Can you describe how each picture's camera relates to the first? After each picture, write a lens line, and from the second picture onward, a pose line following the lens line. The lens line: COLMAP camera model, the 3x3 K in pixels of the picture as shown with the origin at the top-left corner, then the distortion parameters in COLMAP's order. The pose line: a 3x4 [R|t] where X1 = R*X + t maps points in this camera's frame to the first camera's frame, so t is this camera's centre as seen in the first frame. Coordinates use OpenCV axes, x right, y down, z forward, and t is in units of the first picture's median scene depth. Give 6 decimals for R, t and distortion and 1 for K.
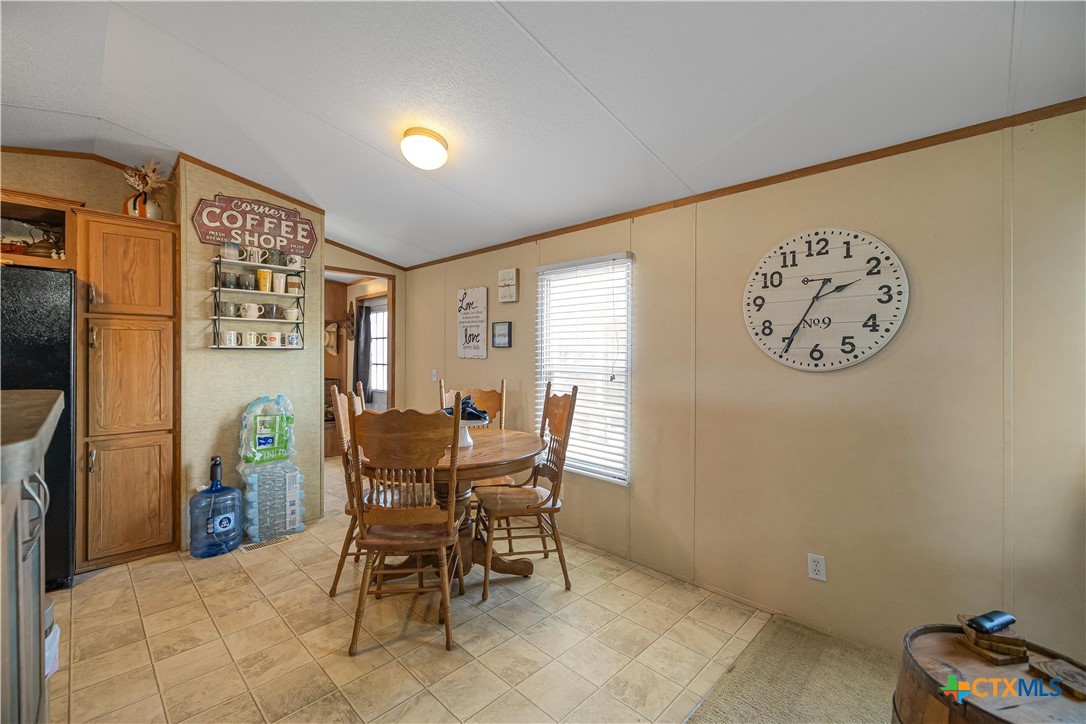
lens RADIAL K [[456.0, 0, 547.8], [0, 456.0, 353.8], [0, 0, 1]] dist [0.000479, 0.000301]
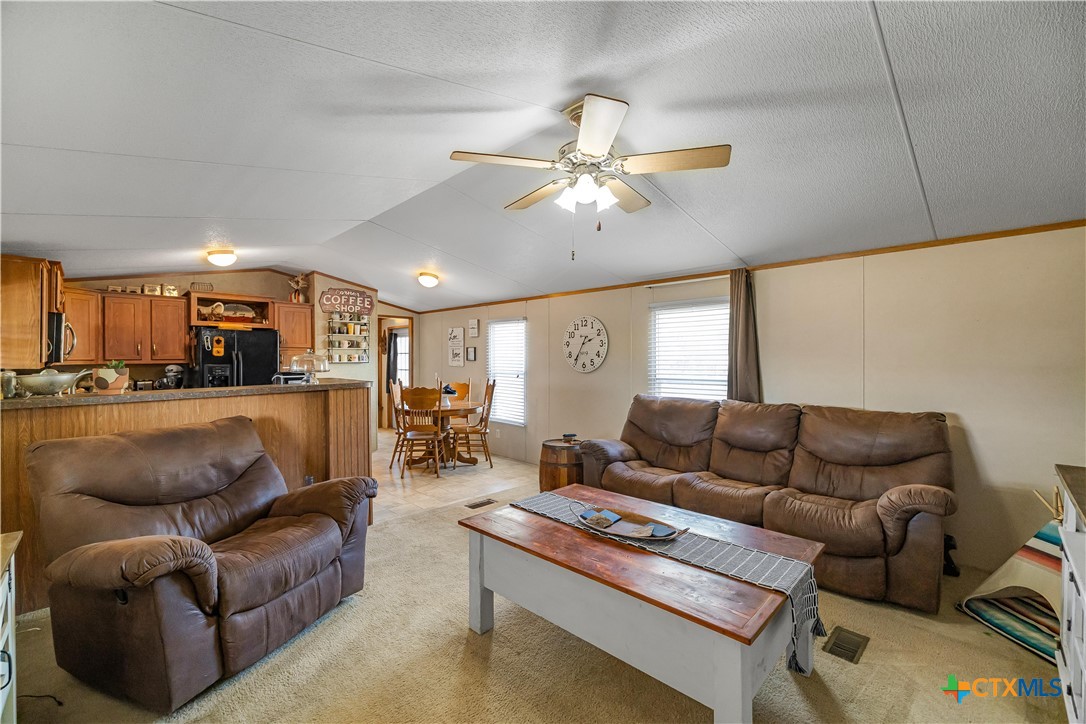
lens RADIAL K [[456.0, 0, 548.1], [0, 456.0, 357.1], [0, 0, 1]] dist [0.000479, 0.000301]
pose [[0.999788, -0.004637, -0.020069, 0.338118], [0.004646, 0.999989, 0.000381, -0.037439], [0.020067, -0.000474, 0.999799, -1.155321]]
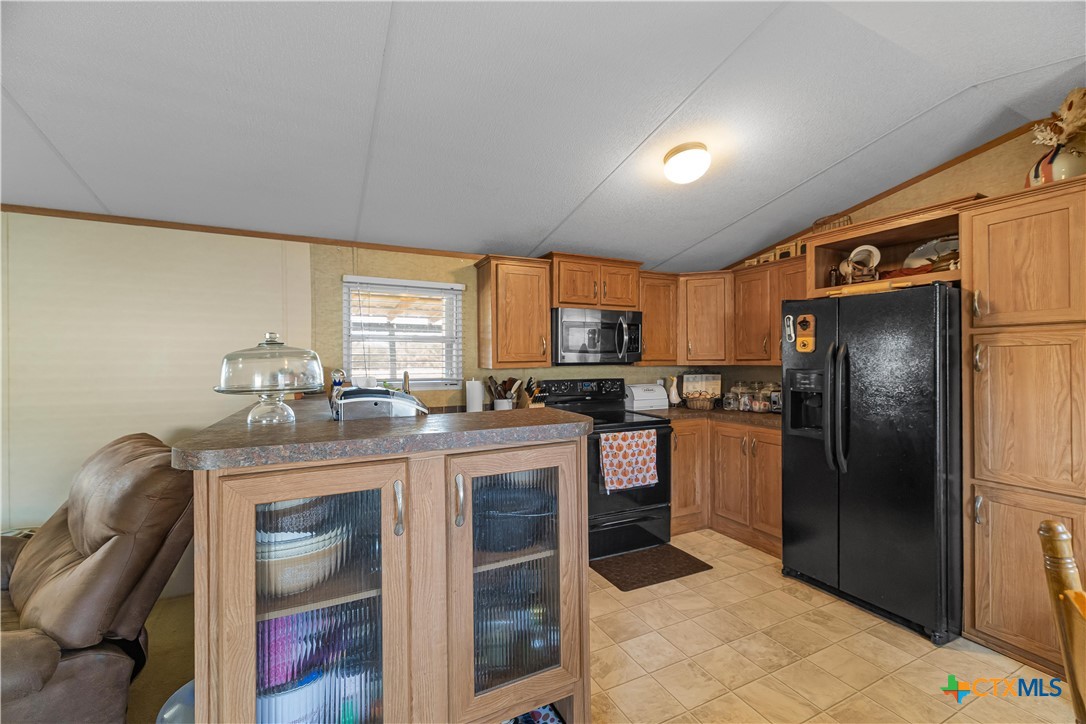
lens RADIAL K [[456.0, 0, 540.3], [0, 456.0, 358.2], [0, 0, 1]] dist [0.000479, 0.000301]
pose [[-0.336974, -0.006041, -0.941495, 0.032343], [0.004043, 0.999961, -0.007863, -0.030351], [0.941505, -0.006456, -0.336936, 0.515690]]
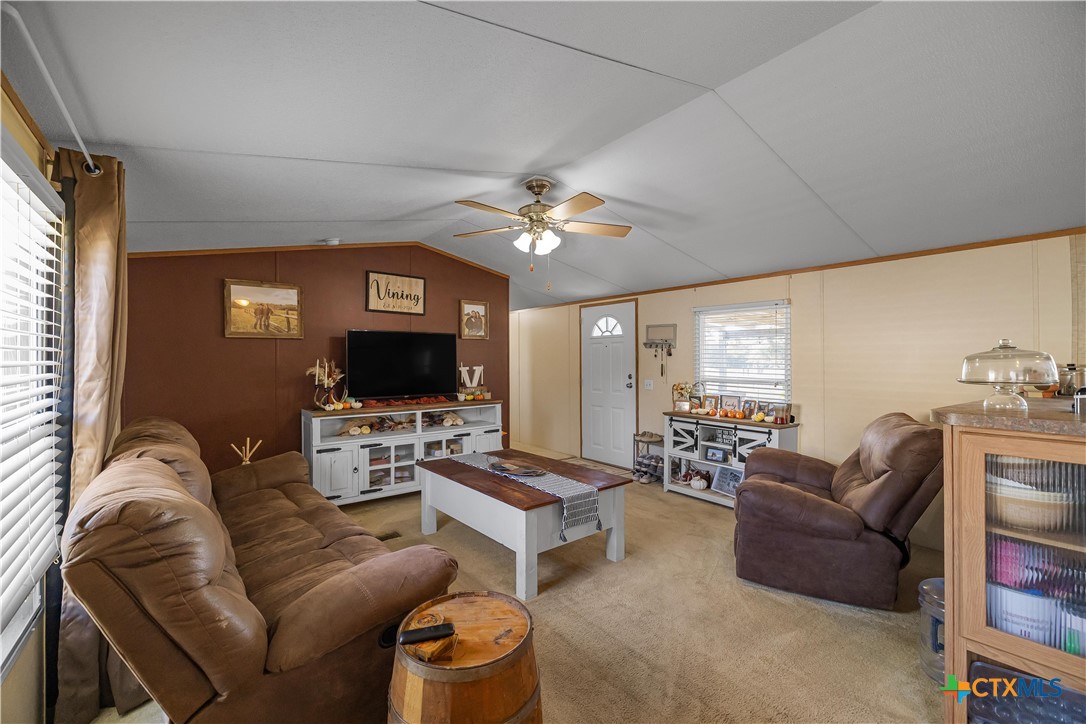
lens RADIAL K [[456.0, 0, 549.5], [0, 456.0, 360.2], [0, 0, 1]] dist [0.000479, 0.000301]
pose [[-0.991407, -0.000710, 0.130812, 0.224052], [-0.000954, 0.999998, -0.001804, -0.031715], [-0.130810, -0.001913, -0.991406, 0.806003]]
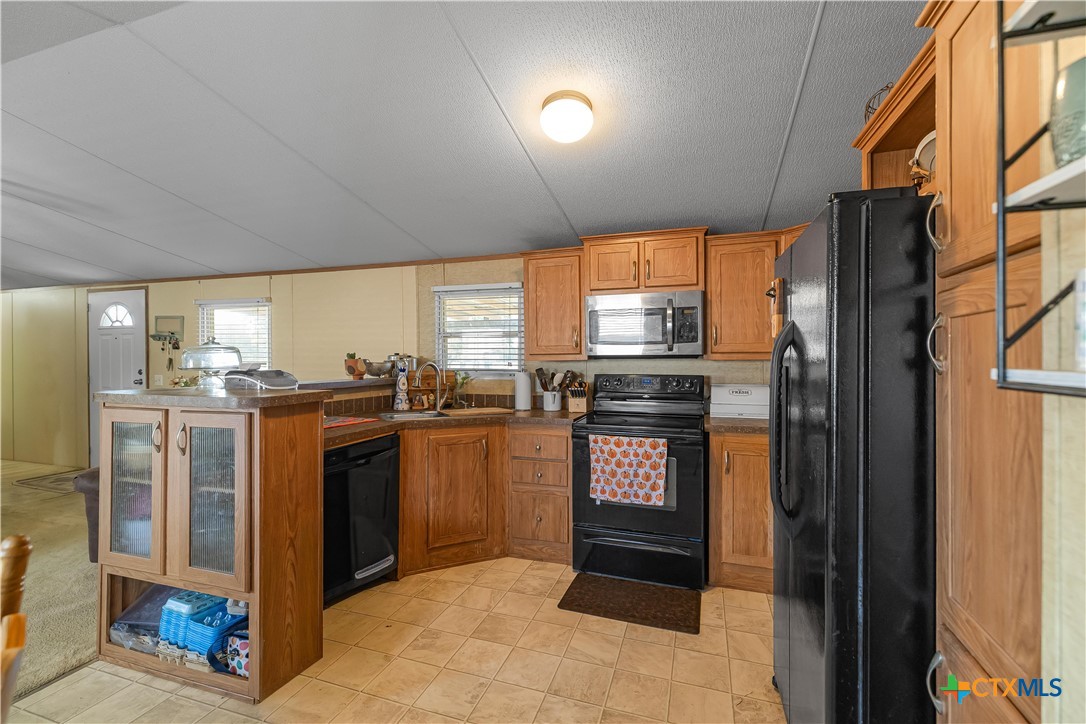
lens RADIAL K [[467.0, 0, 542.1], [0, 467.0, 358.6], [0, 0, 1]] dist [0.003618, 0.000831]
pose [[-0.904827, 0.000361, -0.425779, -0.532869], [-0.000727, 0.999997, 0.002393, -0.022262], [0.425778, 0.002474, -0.904824, 1.153305]]
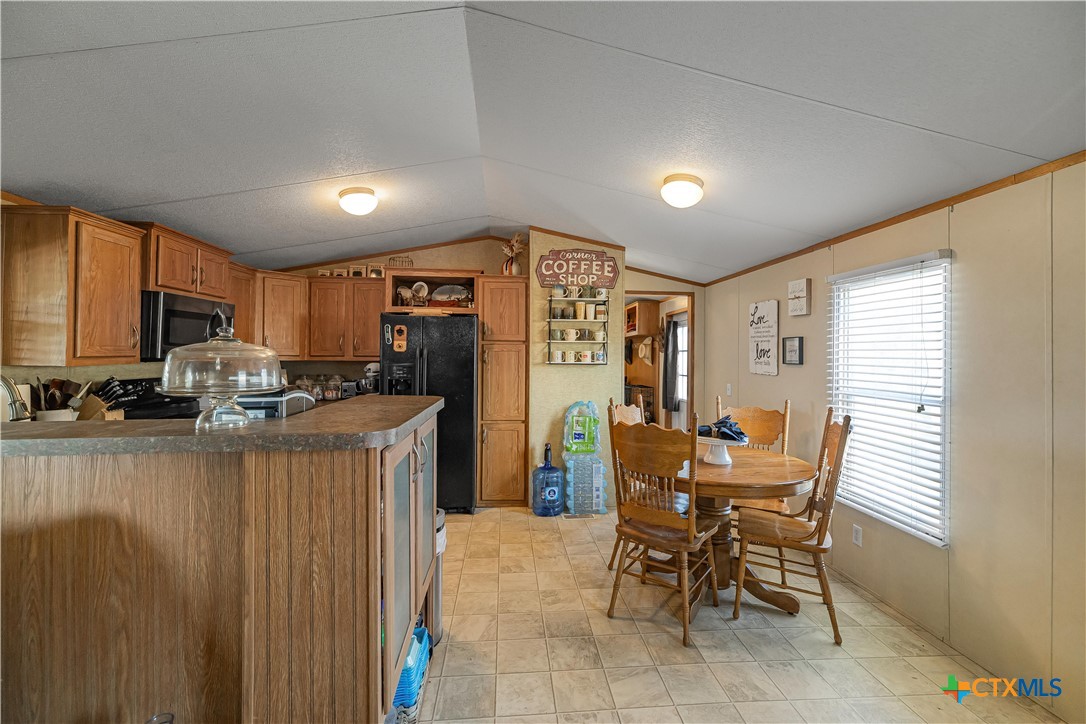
lens RADIAL K [[467.0, 0, 544.7], [0, 467.0, 351.2], [0, 0, 1]] dist [0.003618, 0.000831]
pose [[0.753585, -0.003084, -0.657343, 0.193056], [-0.006307, 0.999909, -0.011922, -0.035405], [0.657320, 0.013129, 0.753497, -0.063014]]
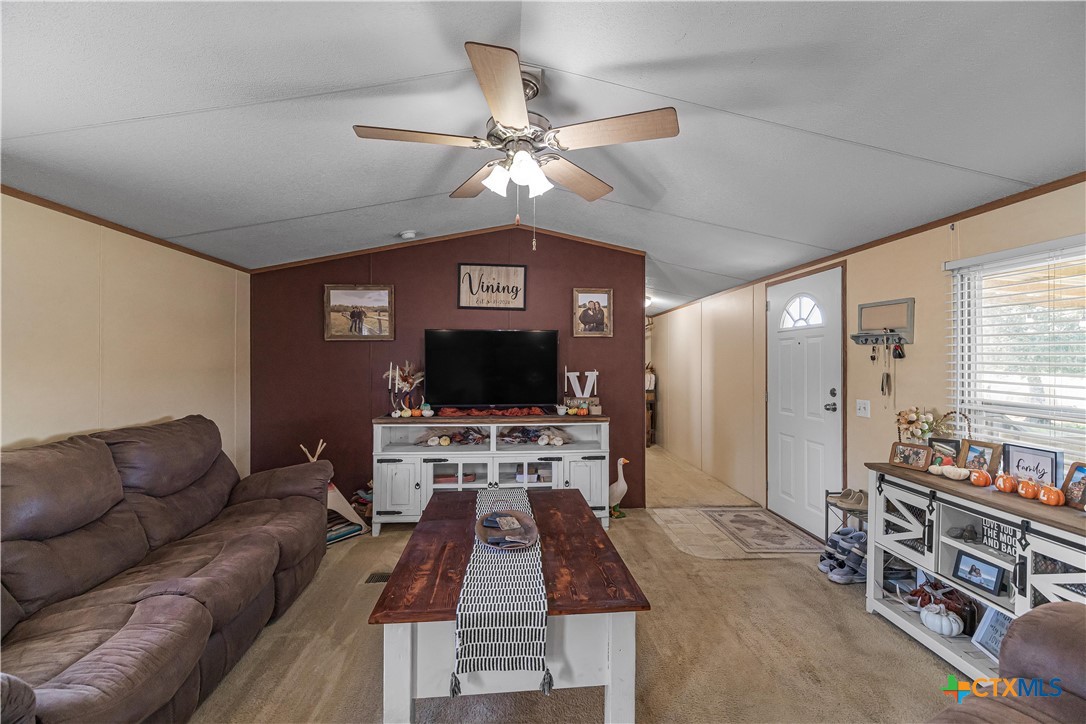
lens RADIAL K [[456.0, 0, 548.5], [0, 456.0, 361.6], [0, 0, 1]] dist [0.000479, 0.000301]
pose [[-0.742191, -0.004378, 0.670175, -0.119786], [-0.006541, 0.999978, -0.000711, -0.039593], [-0.670157, -0.004911, -0.742203, 0.161853]]
